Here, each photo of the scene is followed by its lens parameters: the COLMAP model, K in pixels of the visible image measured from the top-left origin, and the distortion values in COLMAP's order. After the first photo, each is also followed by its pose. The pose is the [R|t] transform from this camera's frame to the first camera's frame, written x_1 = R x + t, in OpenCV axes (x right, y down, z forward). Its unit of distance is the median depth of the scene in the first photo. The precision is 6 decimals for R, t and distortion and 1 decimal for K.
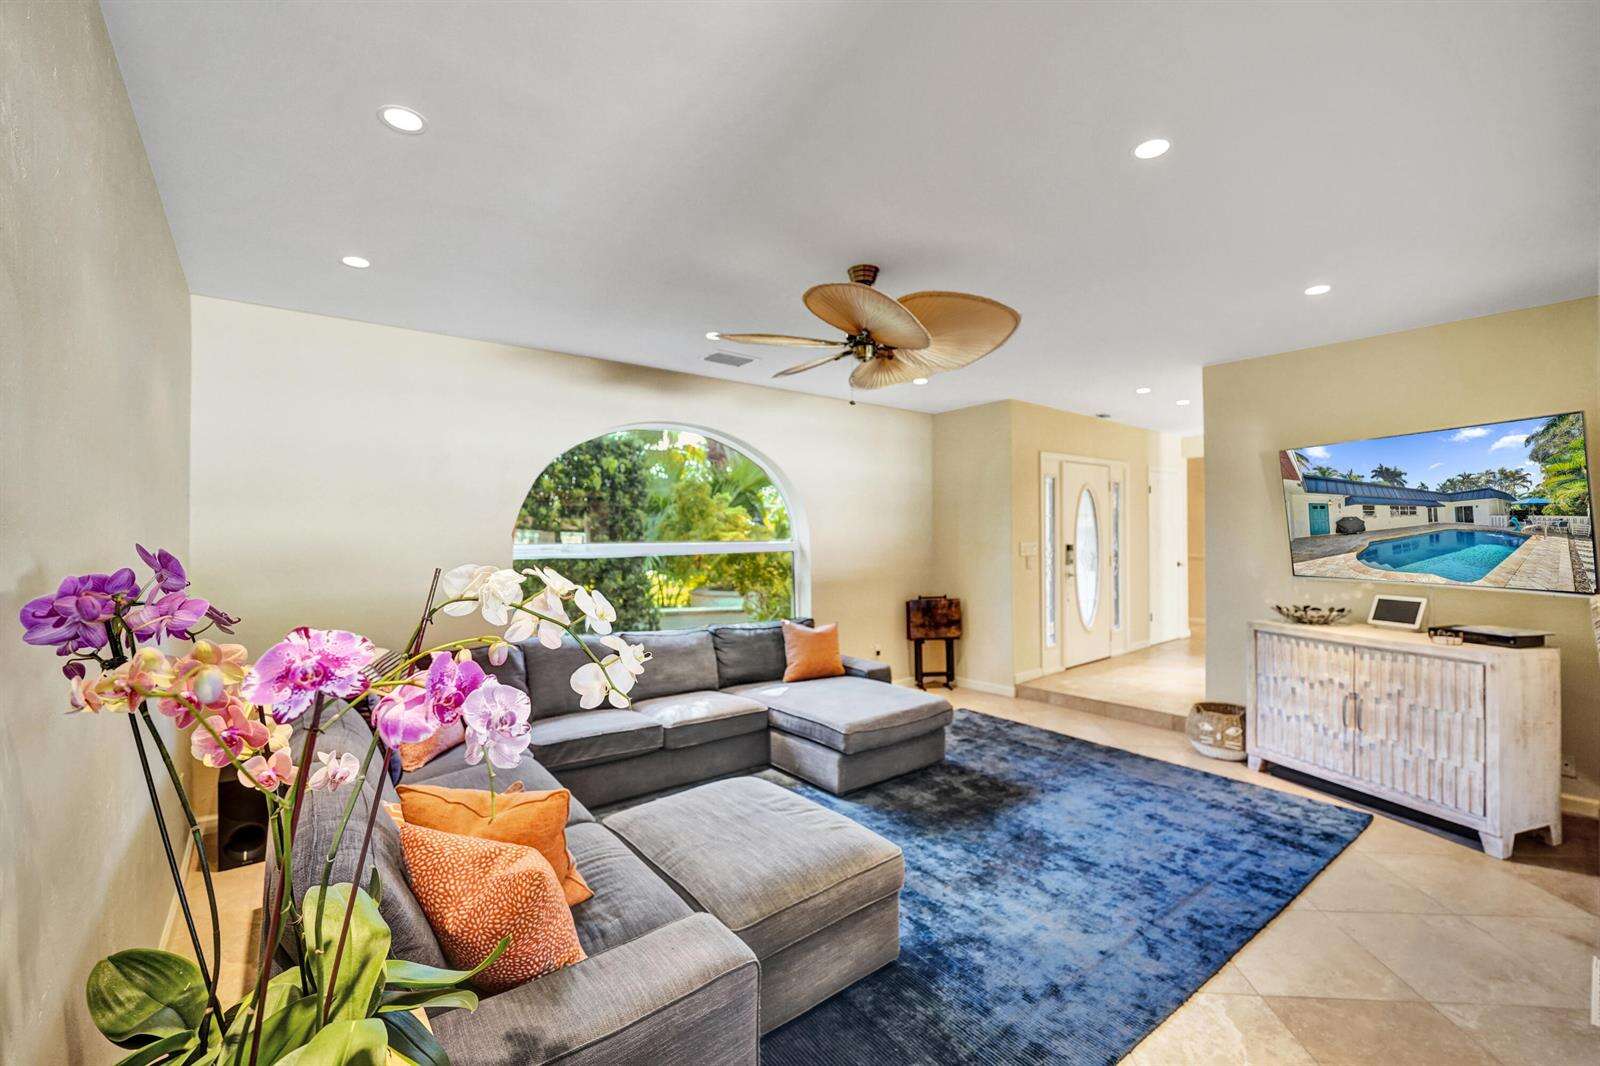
lens RADIAL K [[671.9, 0, 790.8], [0, 671.9, 529.3], [0, 0, 1]] dist [-0.027951, 0.002152]
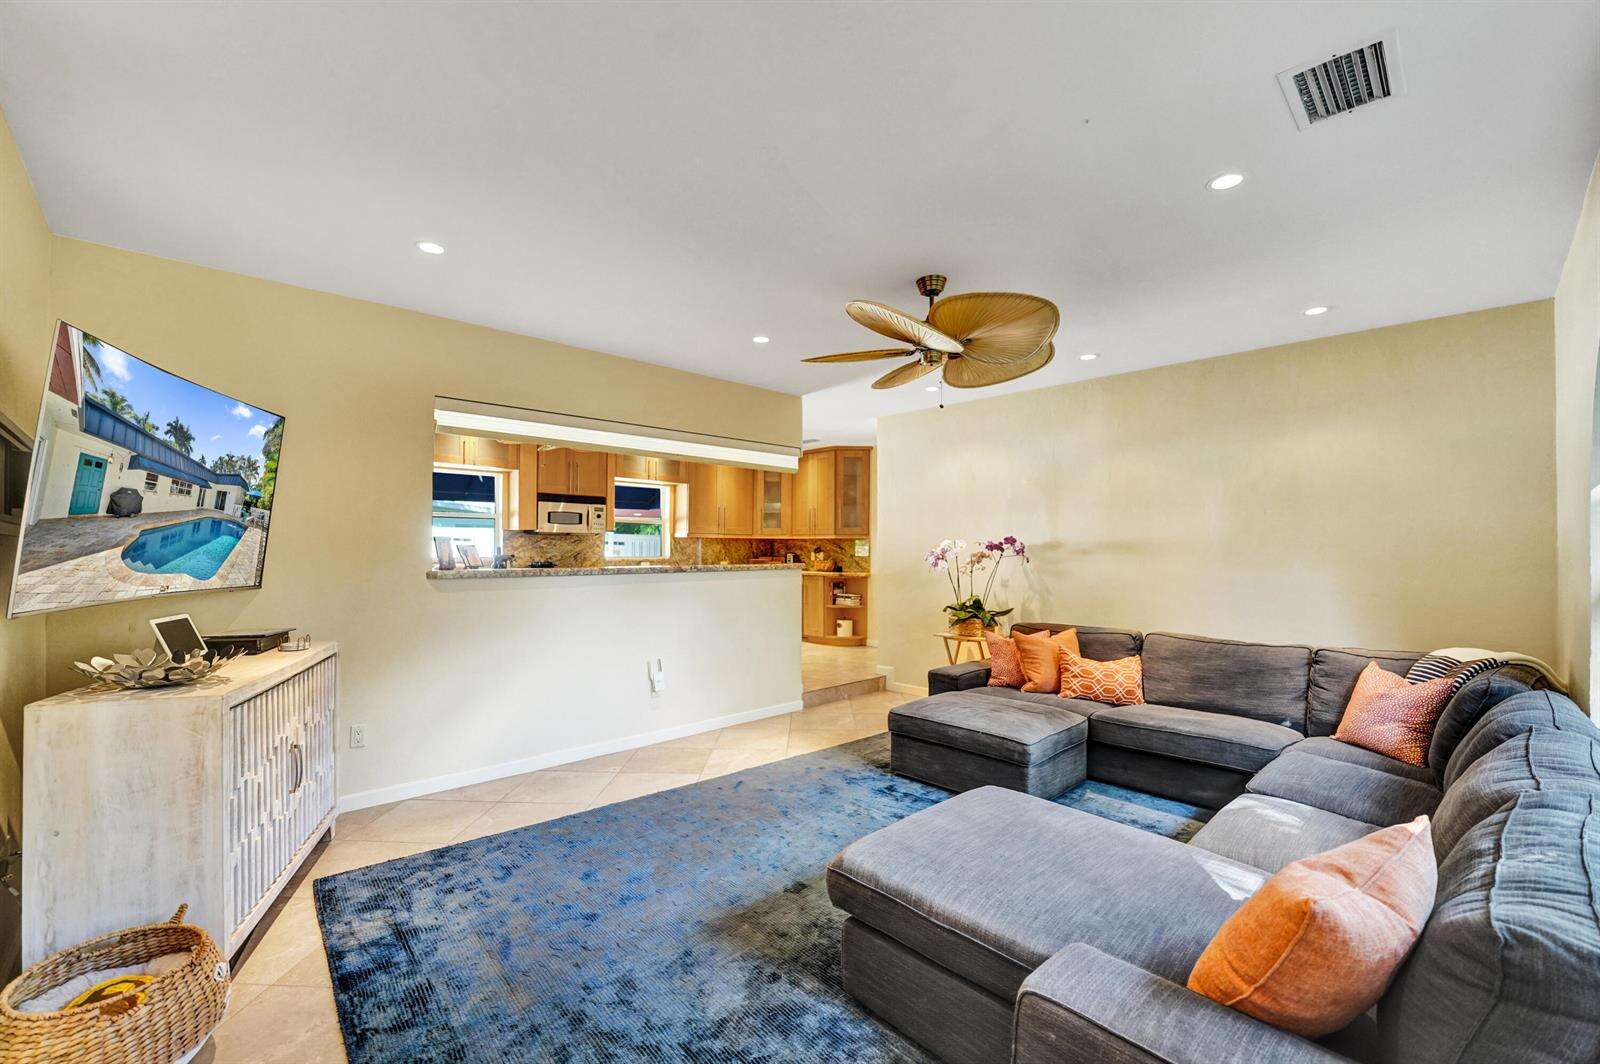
lens RADIAL K [[659.3, 0, 786.9], [0, 659.3, 551.8], [0, 0, 1]] dist [-0.023953, 0.001000]
pose [[-0.998483, 0.001216, -0.055046, 0.328246], [0.000914, 0.999984, 0.005509, 0.035588], [0.055052, 0.005450, -0.998469, 1.736947]]
